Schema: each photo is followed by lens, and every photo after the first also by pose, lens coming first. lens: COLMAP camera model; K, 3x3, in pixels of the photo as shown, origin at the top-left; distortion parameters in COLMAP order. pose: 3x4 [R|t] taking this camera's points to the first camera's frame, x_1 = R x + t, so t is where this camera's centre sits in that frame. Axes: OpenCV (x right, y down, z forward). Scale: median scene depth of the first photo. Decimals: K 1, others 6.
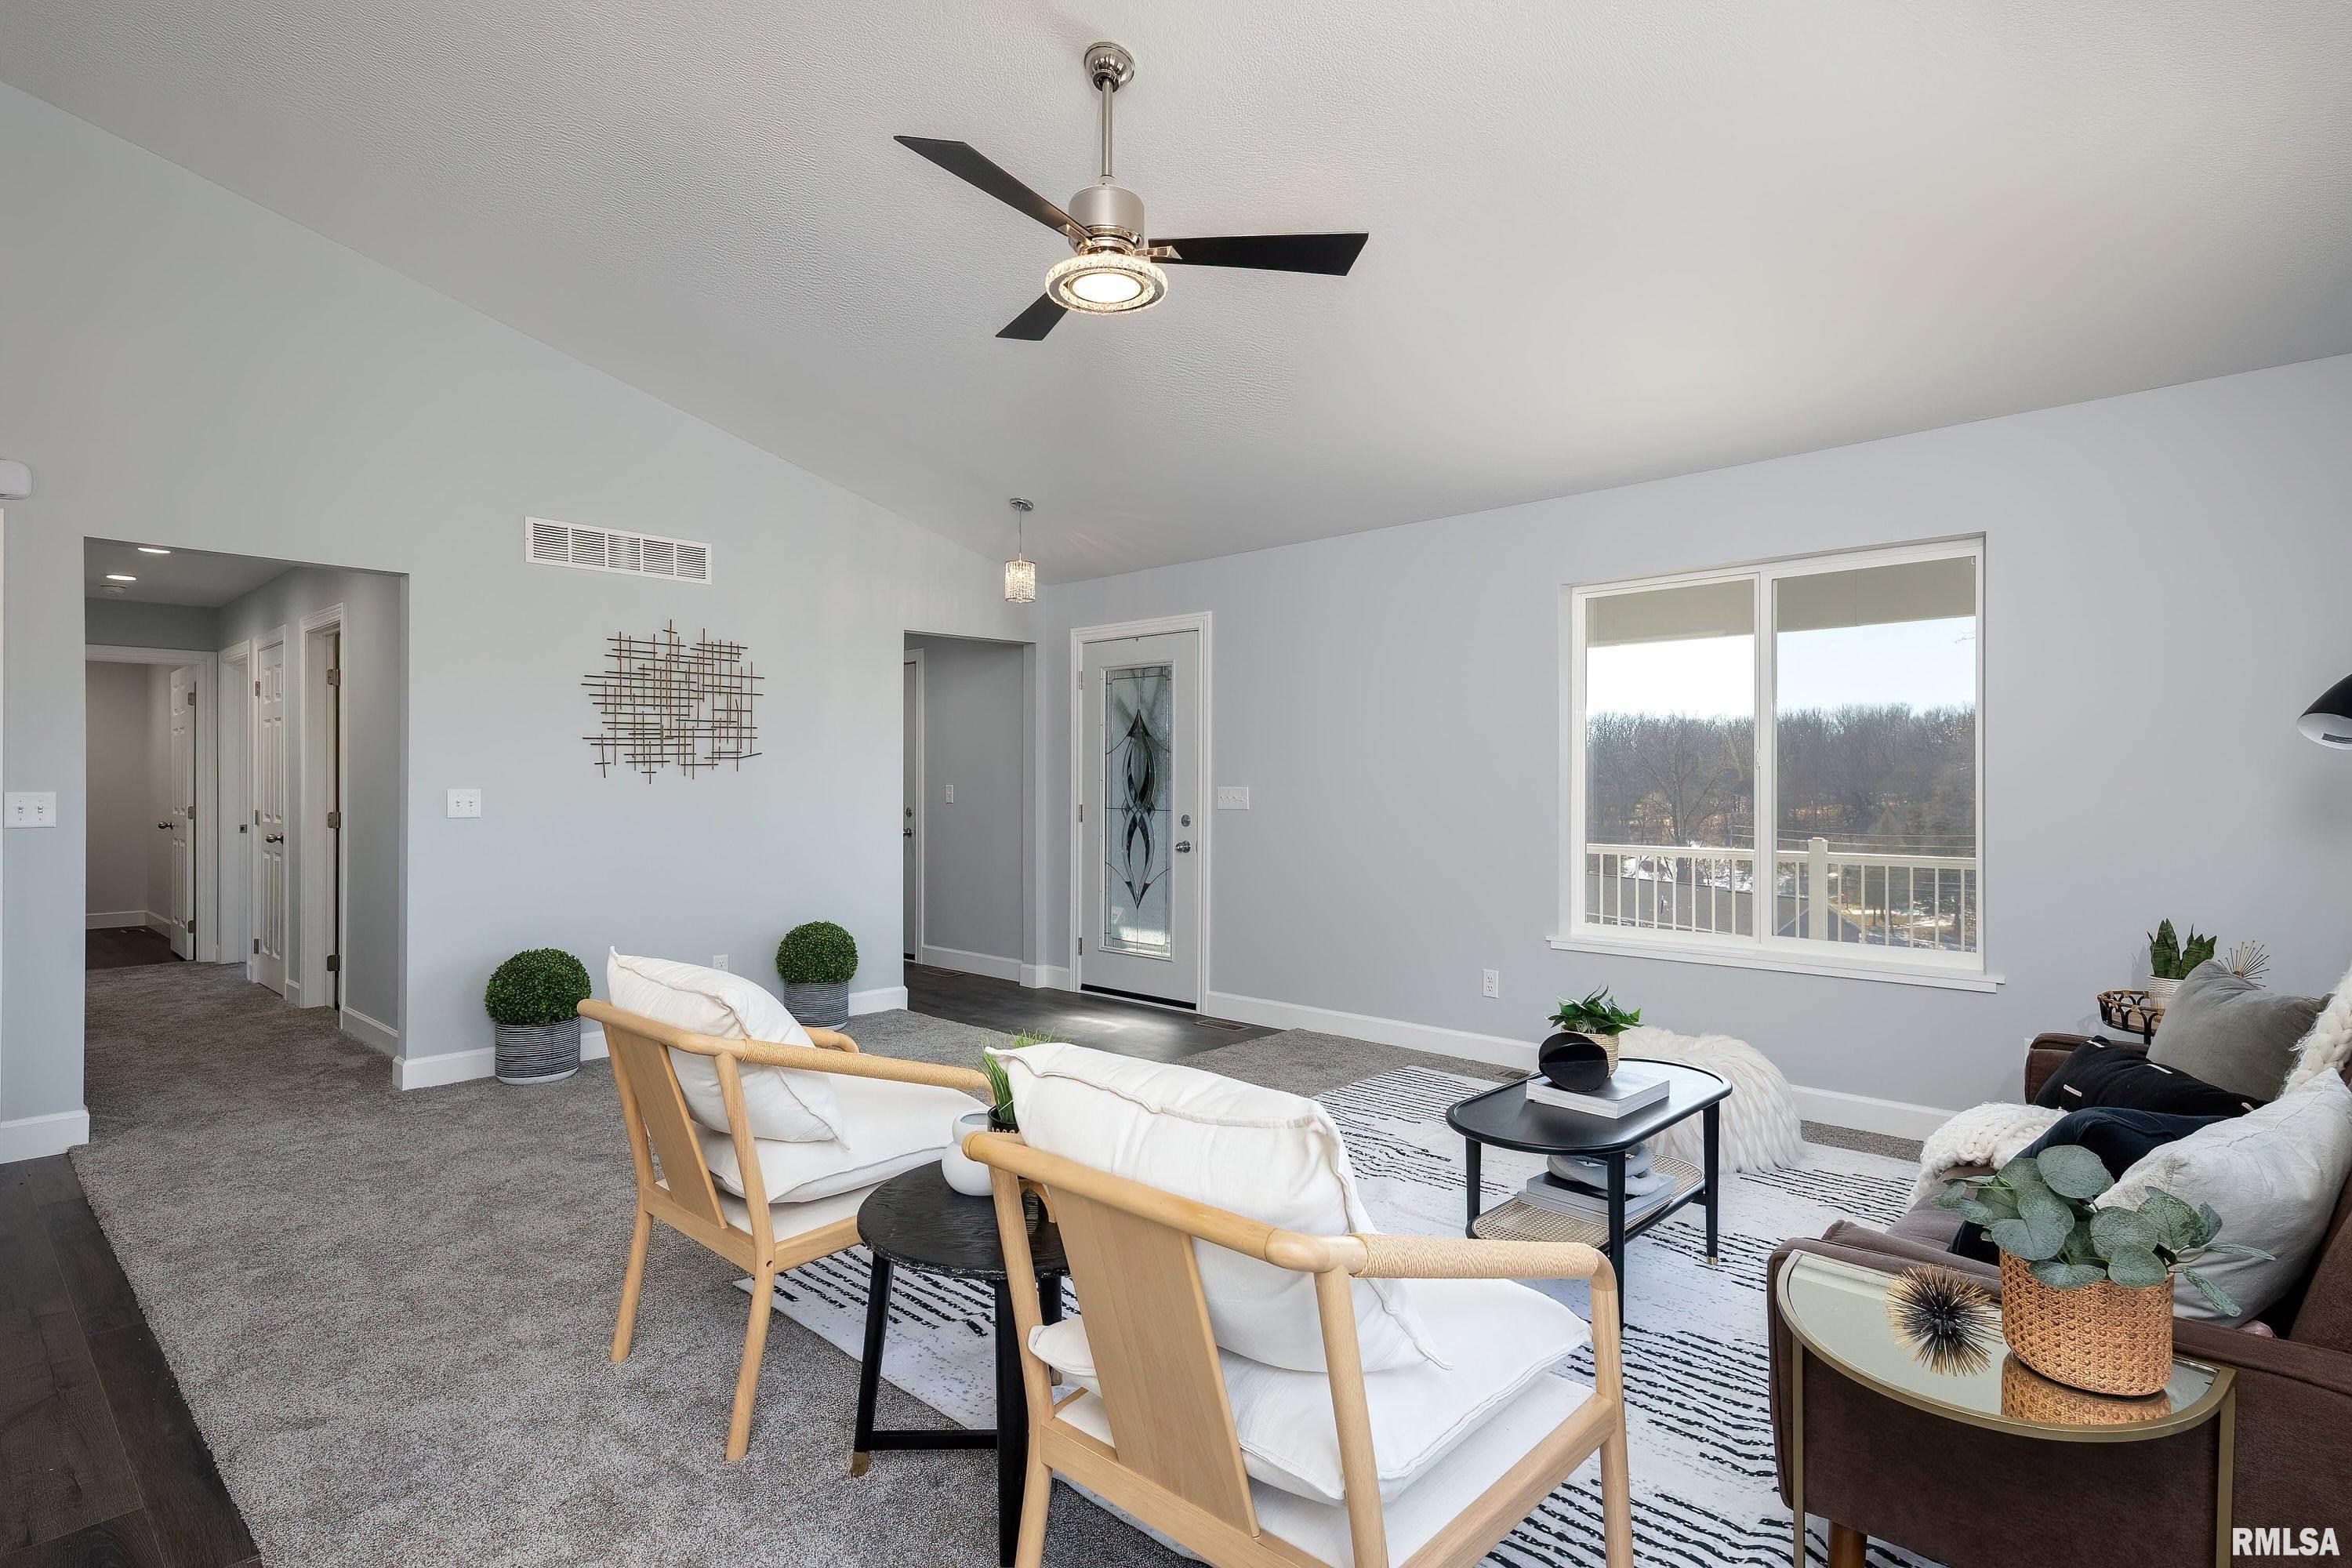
lens RADIAL K [[1194.1, 0, 1189.6], [0, 1194.1, 792.3], [0, 0, 1]] dist [-0.001446, -0.000272]
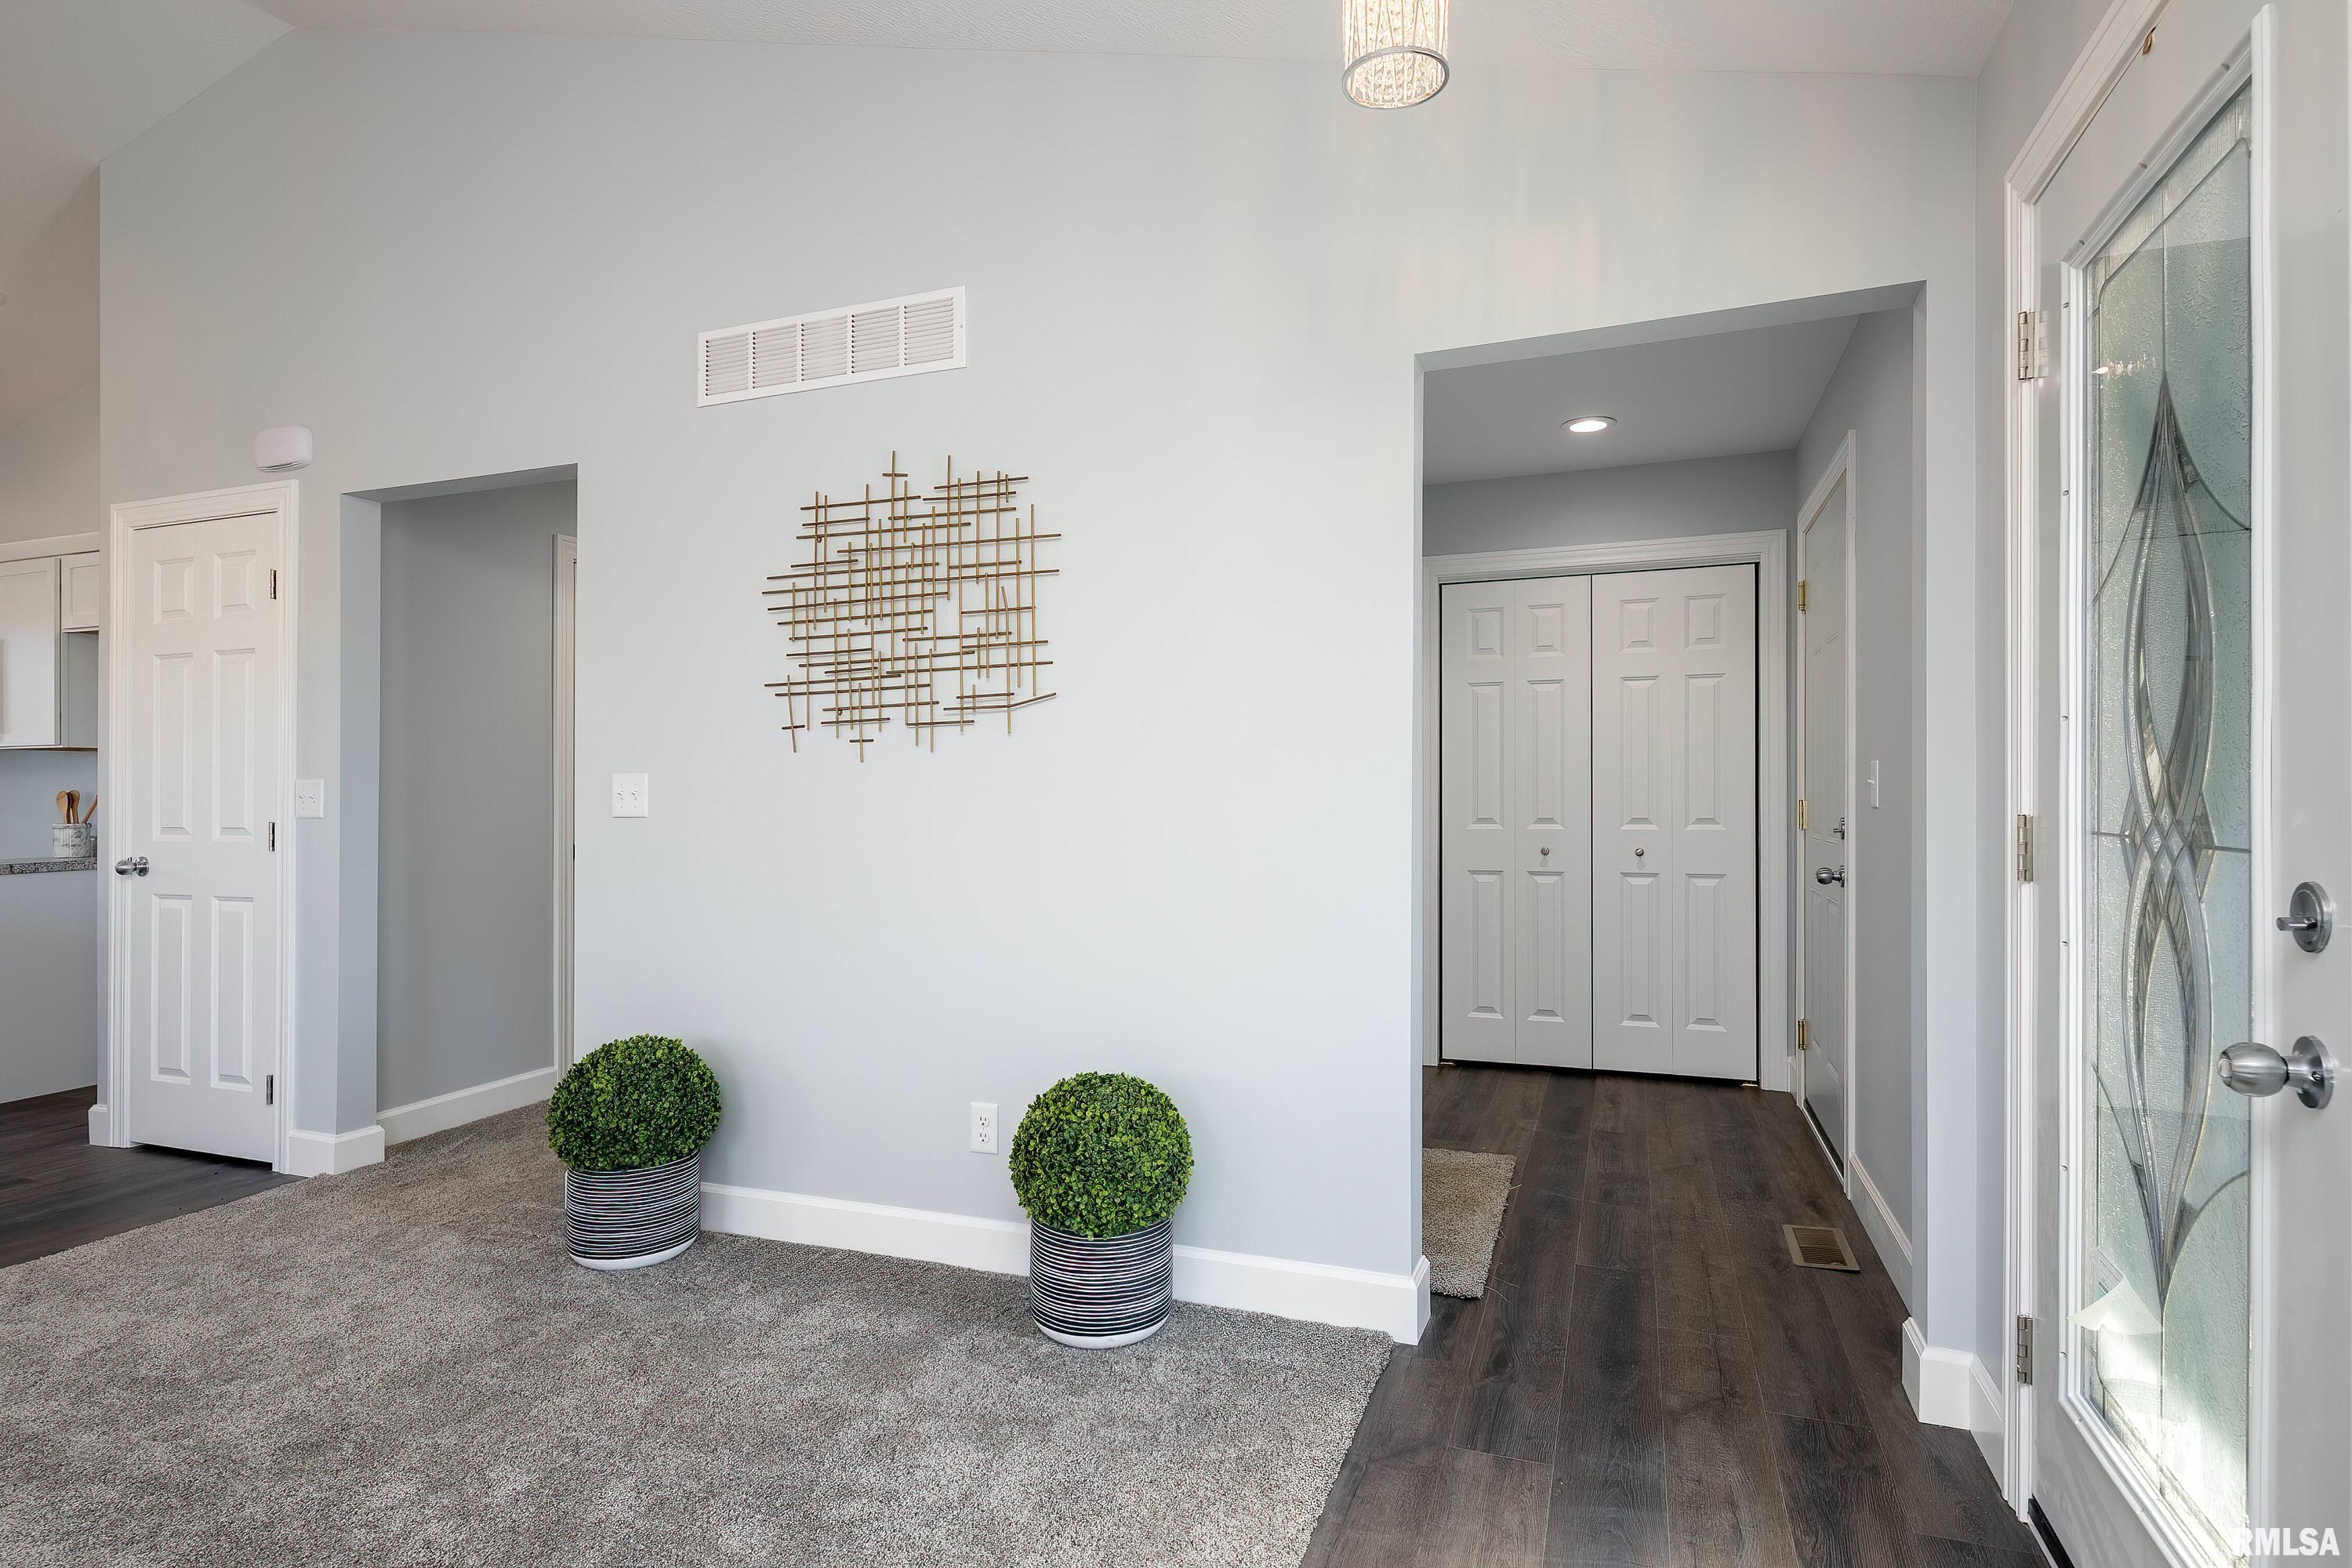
lens RADIAL K [[1194.1, 0, 1189.6], [0, 1194.1, 792.3], [0, 0, 1]] dist [-0.001446, -0.000272]
pose [[0.389075, -0.000103, -0.921206, 0.105192], [-0.001137, 0.999999, -0.000591, 0.006812], [0.921205, 0.001277, 0.389075, 0.912705]]
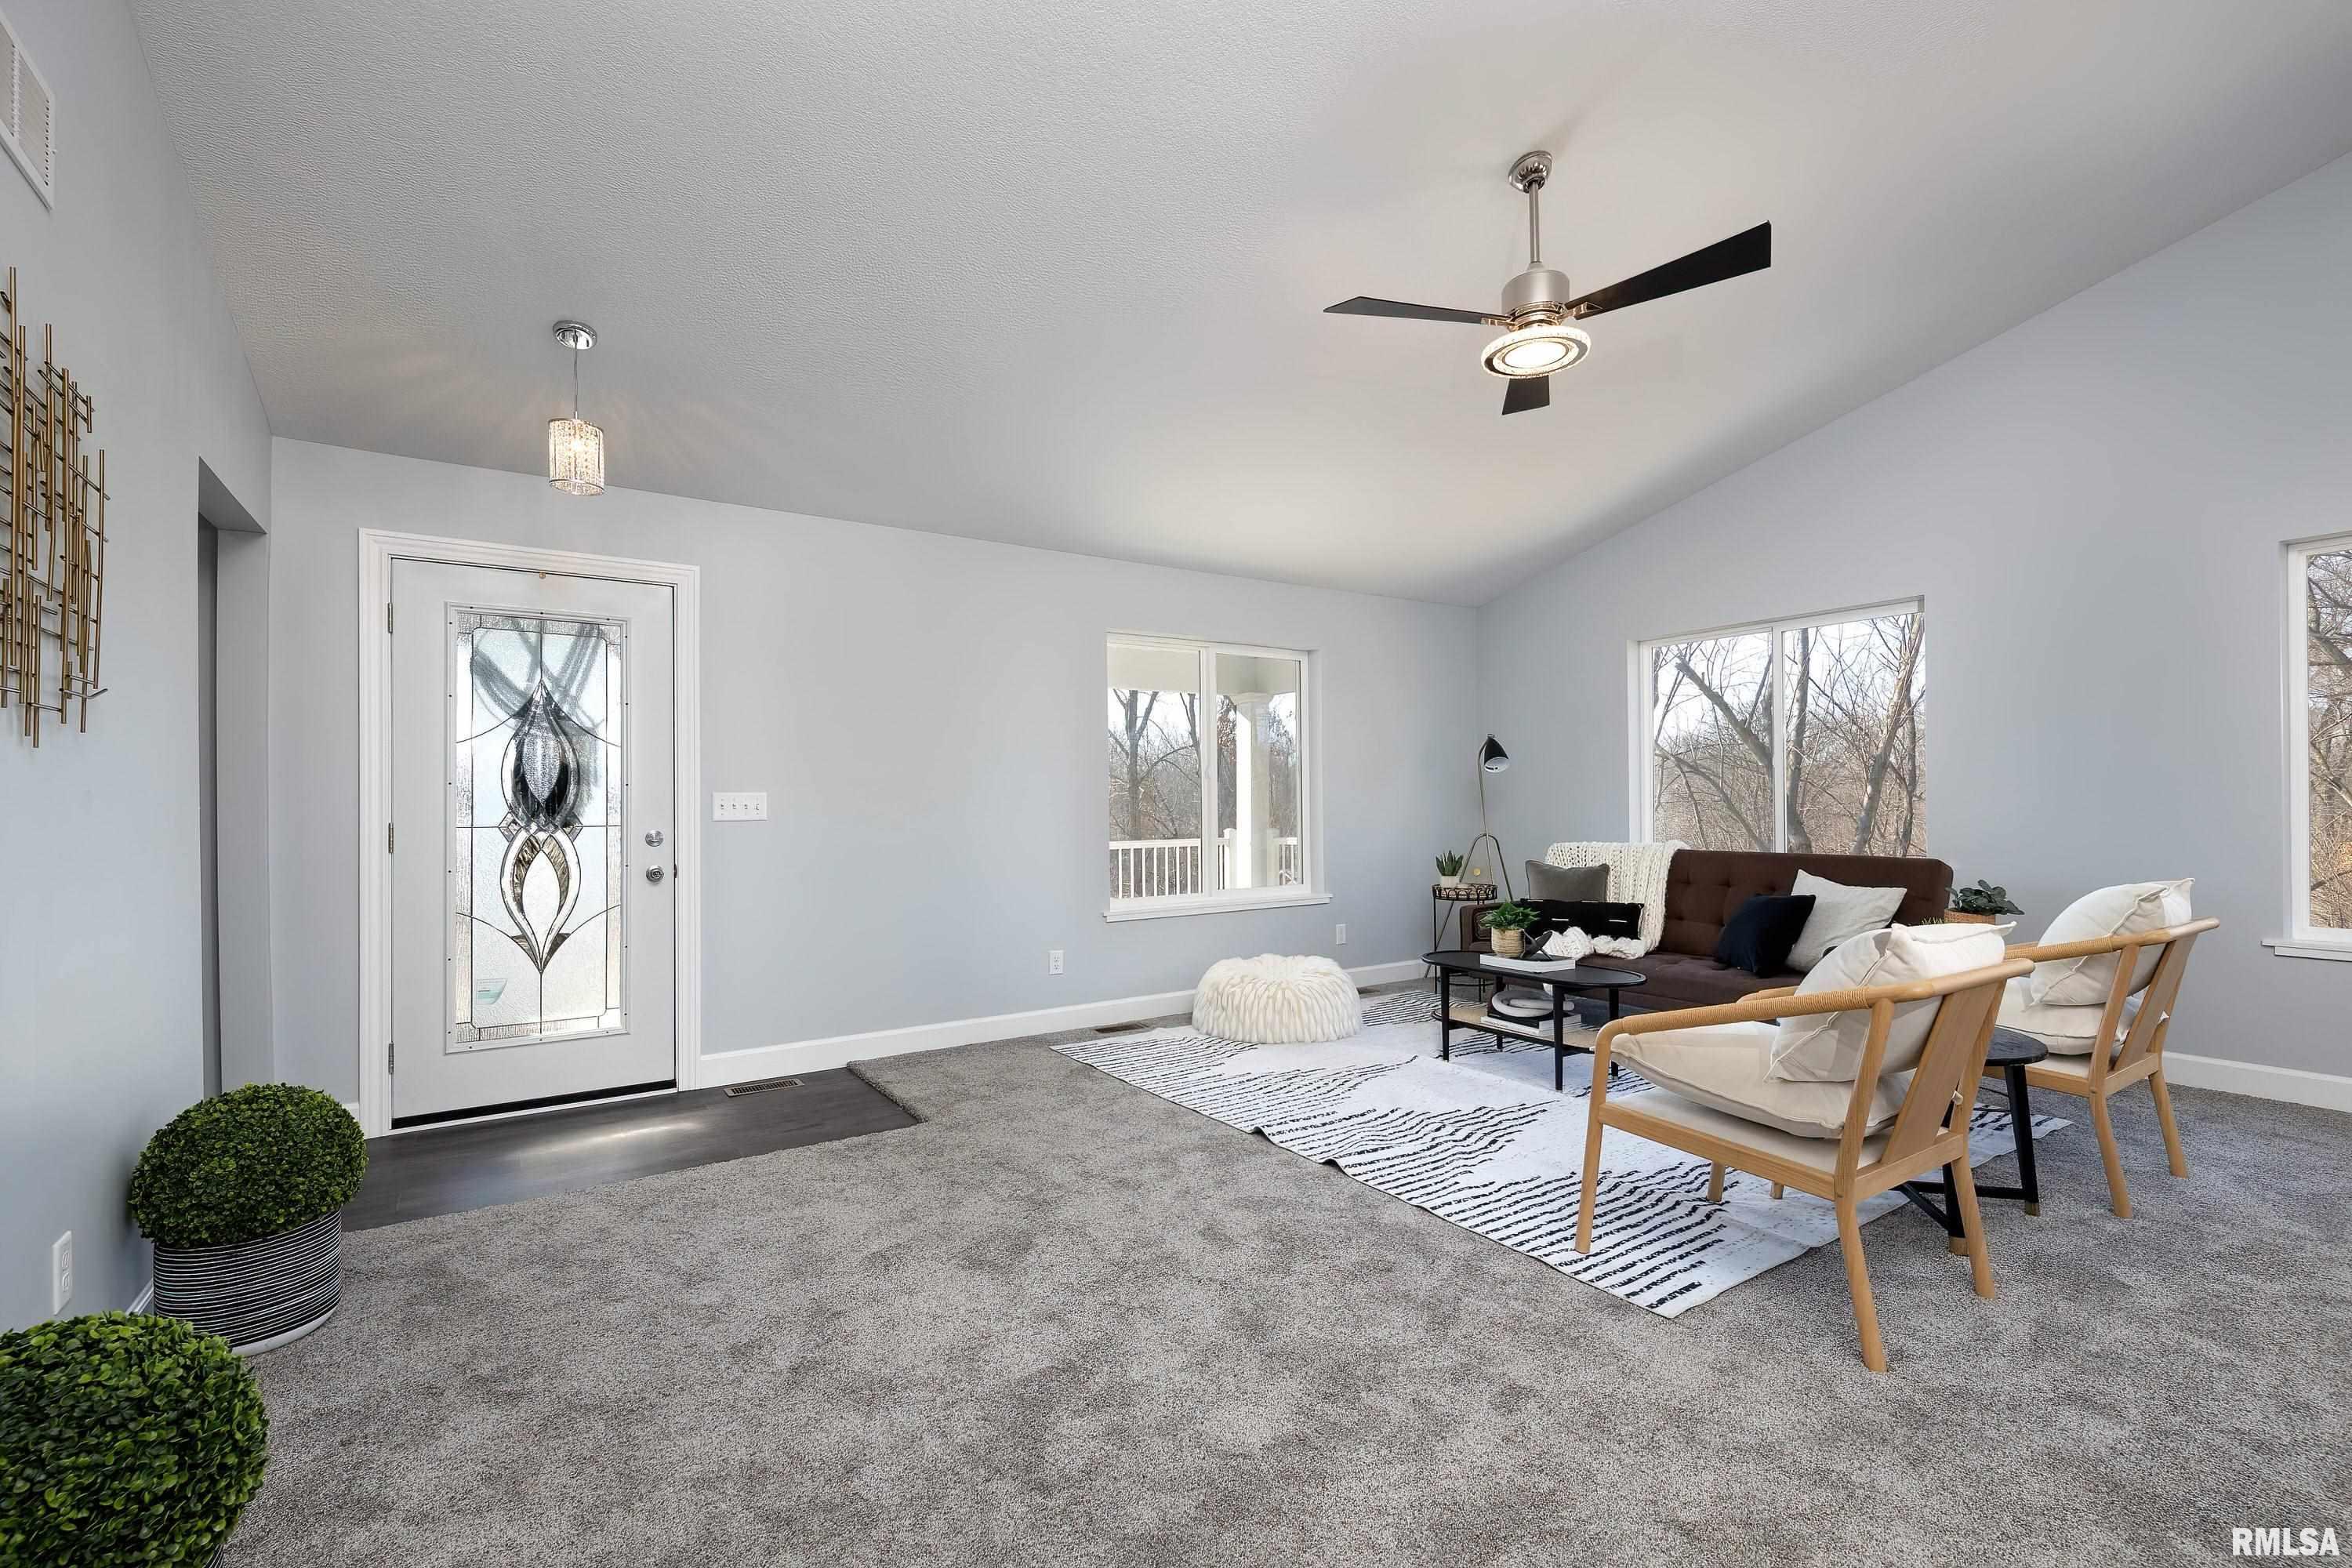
lens RADIAL K [[1030.7, 0, 1175.7], [0, 1030.7, 797.1], [0, 0, 1]] dist [0.044705, -0.019324]
pose [[0.229670, 0.004018, 0.973260, -0.653115], [0.015872, 0.999843, -0.007873, 0.010125], [-0.973139, 0.017256, 0.229570, 0.619680]]
